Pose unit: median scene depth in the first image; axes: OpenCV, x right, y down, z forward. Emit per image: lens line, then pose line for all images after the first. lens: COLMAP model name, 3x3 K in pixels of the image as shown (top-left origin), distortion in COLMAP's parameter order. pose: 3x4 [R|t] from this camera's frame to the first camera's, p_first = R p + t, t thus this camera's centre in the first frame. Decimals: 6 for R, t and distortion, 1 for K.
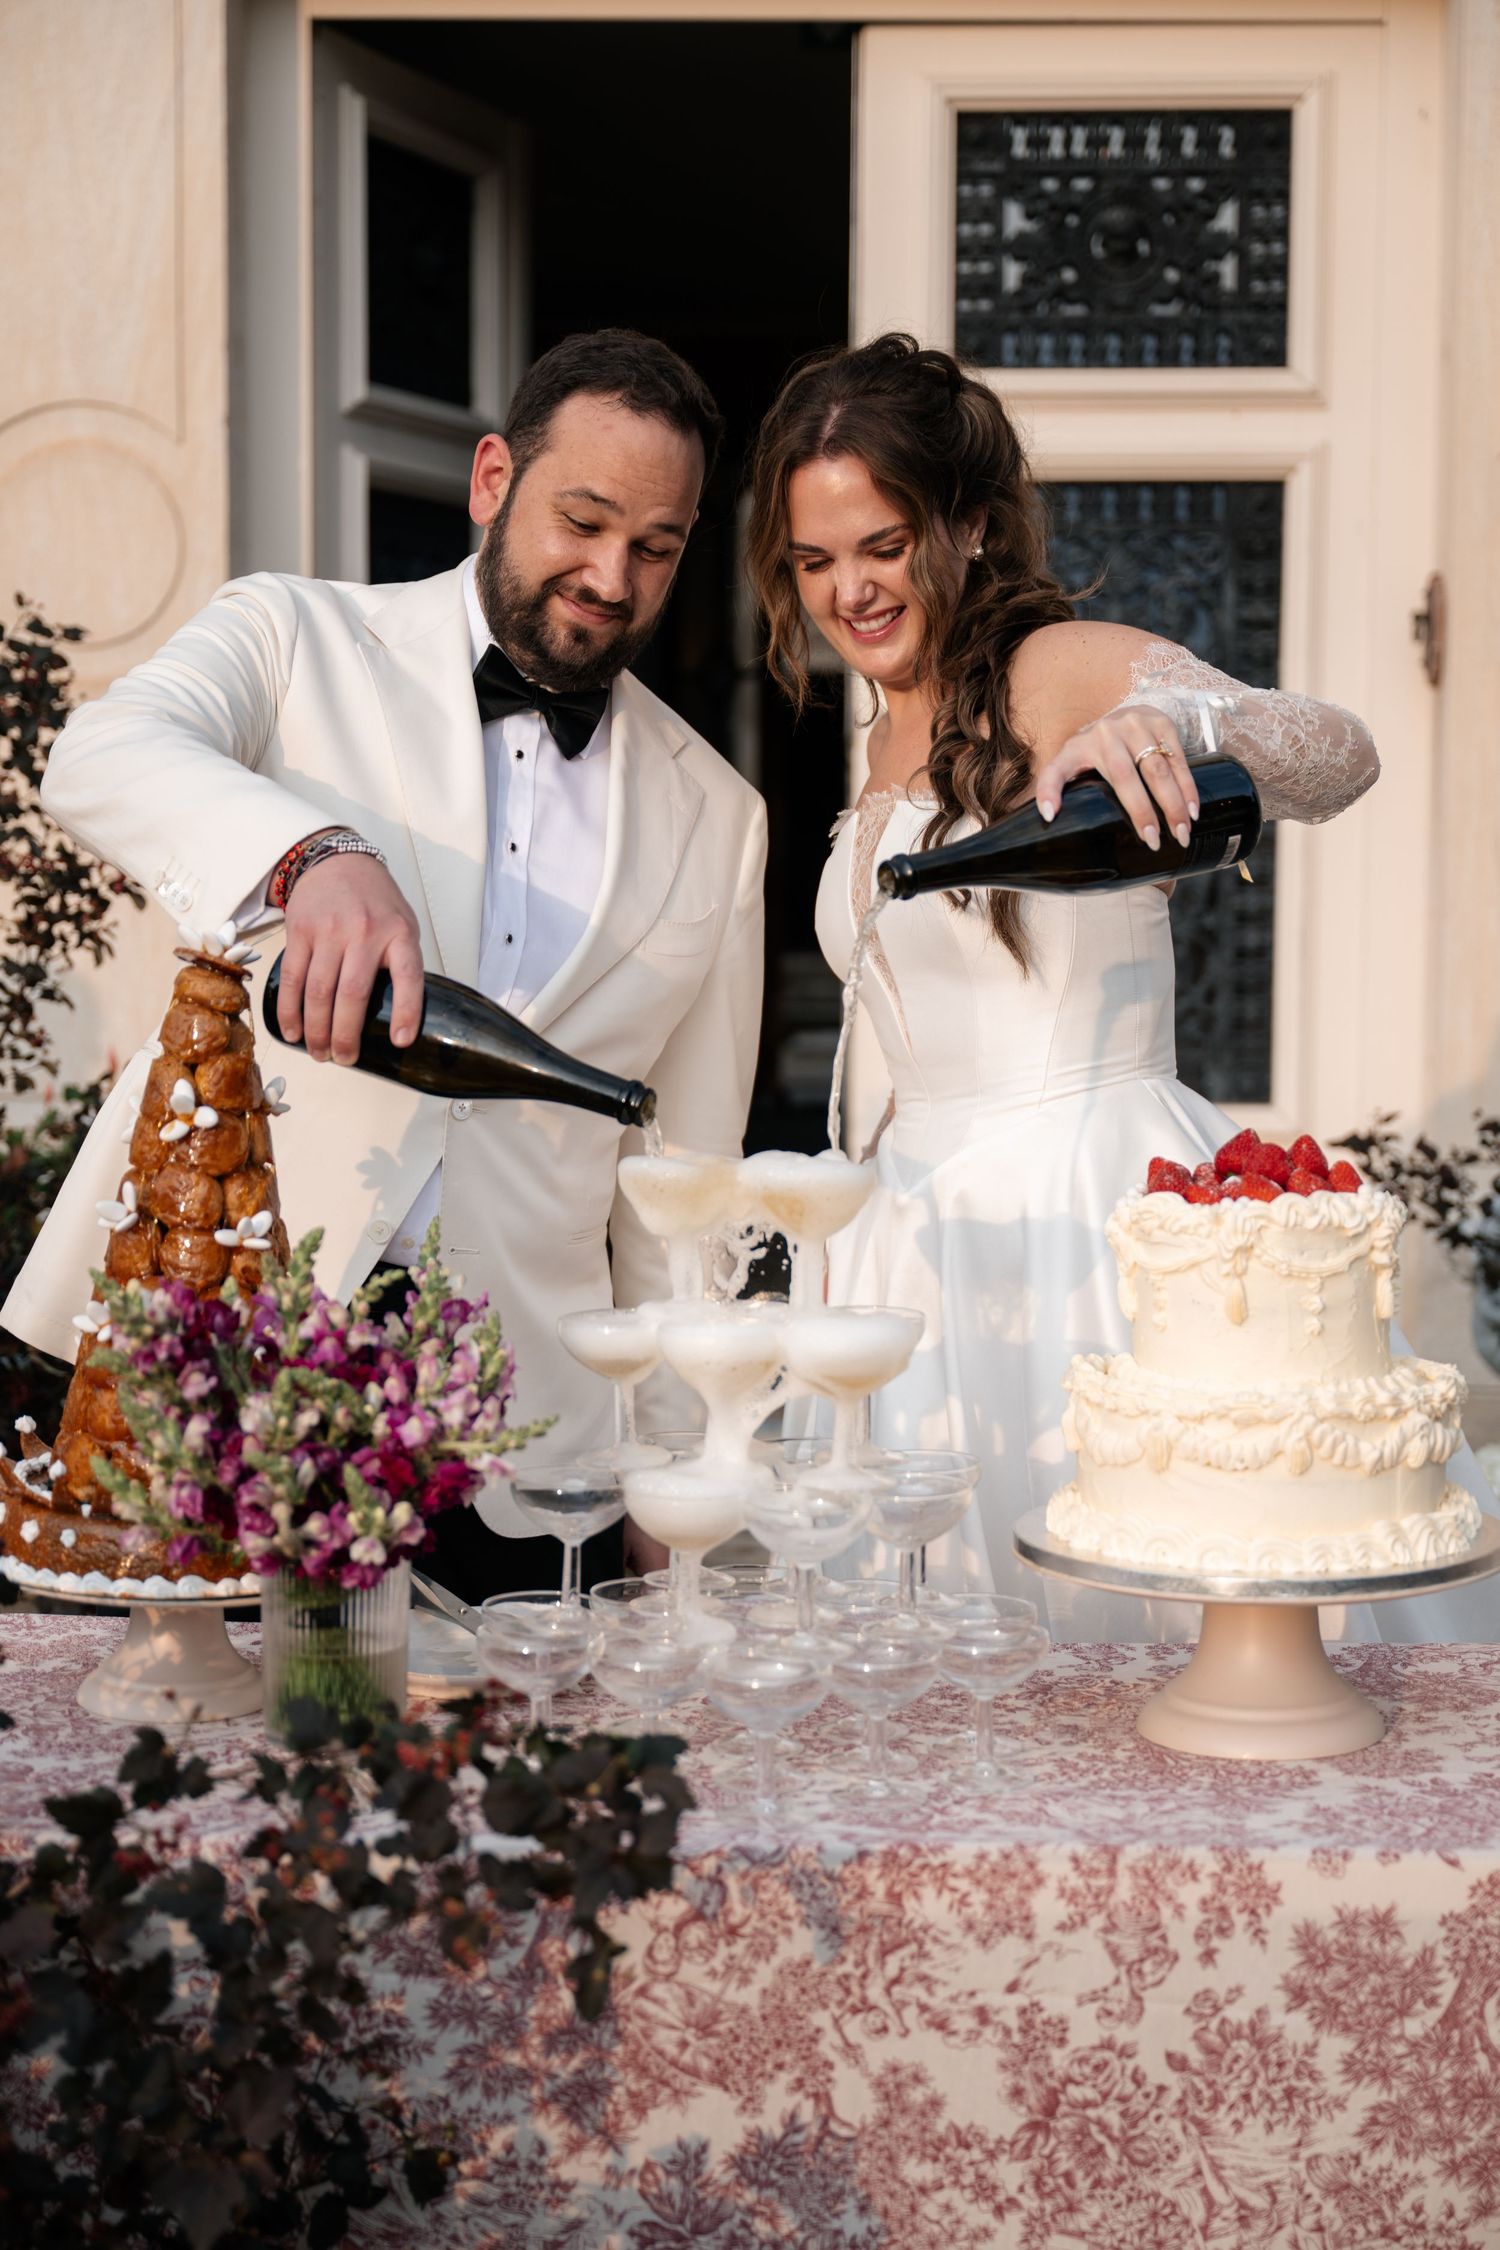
lens RADIAL K [[3810.0, 0, 750.0], [0, 3810.0, 1125.0], [0, 0, 1]] dist [0.292467, -1.522956]
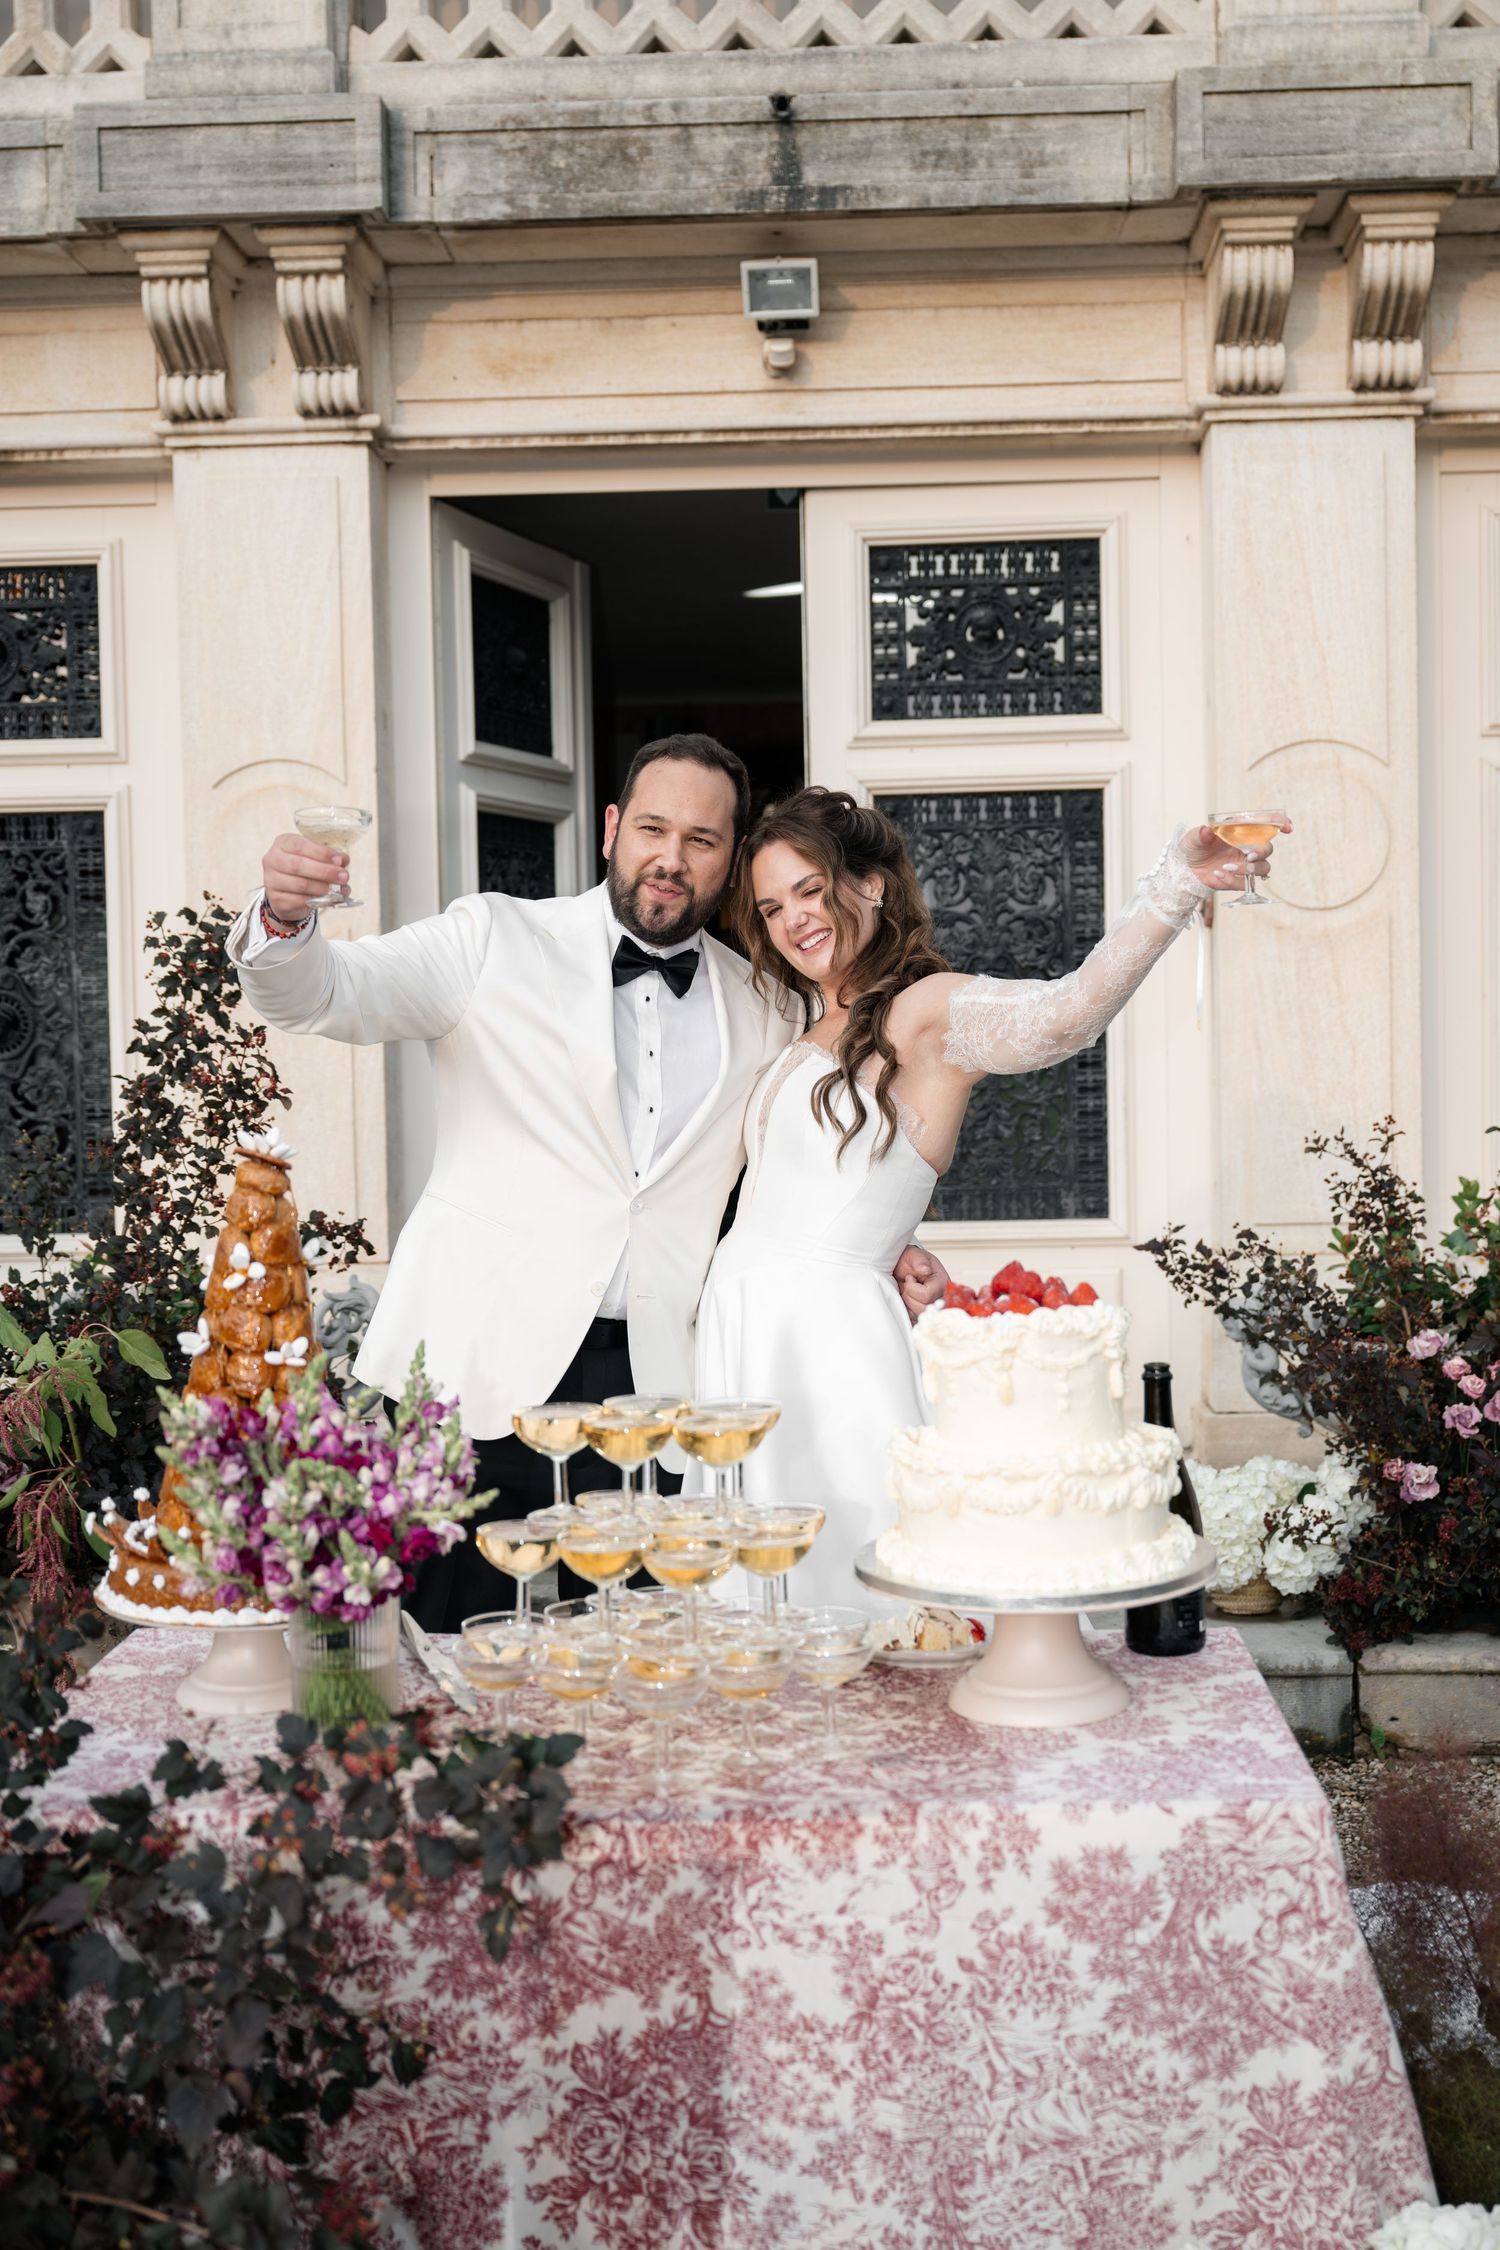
lens RADIAL K [[2492.0, 0, 750.0], [0, 2492.0, 1125.0], [0, 0, 1]] dist [0.097405, -0.041766]
pose [[0.999153, -0.024356, -0.033160, 0.071505], [0.023155, 0.999079, -0.036113, -0.019192], [0.034009, 0.035315, 0.998797, 0.111670]]
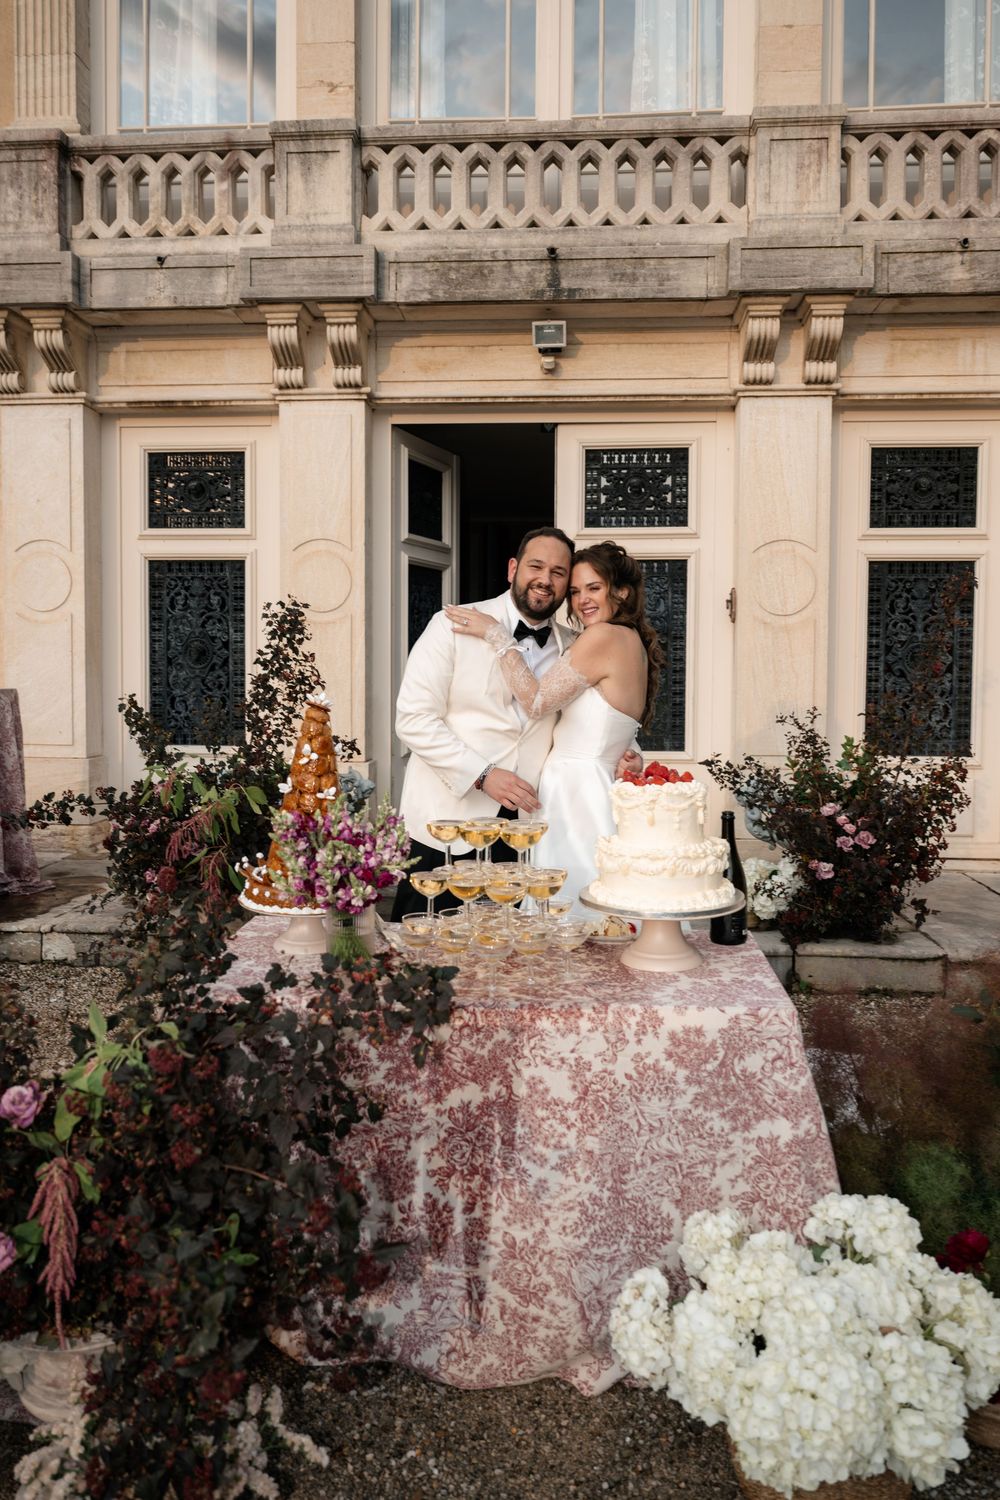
lens RADIAL K [[1084.8, 0, 490.4], [0, 1084.8, 720.1], [0, 0, 1]] dist [0.076679, 0.004540]
pose [[0.998415, 0.001238, -0.056260, 0.051683], [-0.002955, 0.999532, -0.030436, -0.005297], [0.056196, 0.030554, 0.997952, 0.147389]]
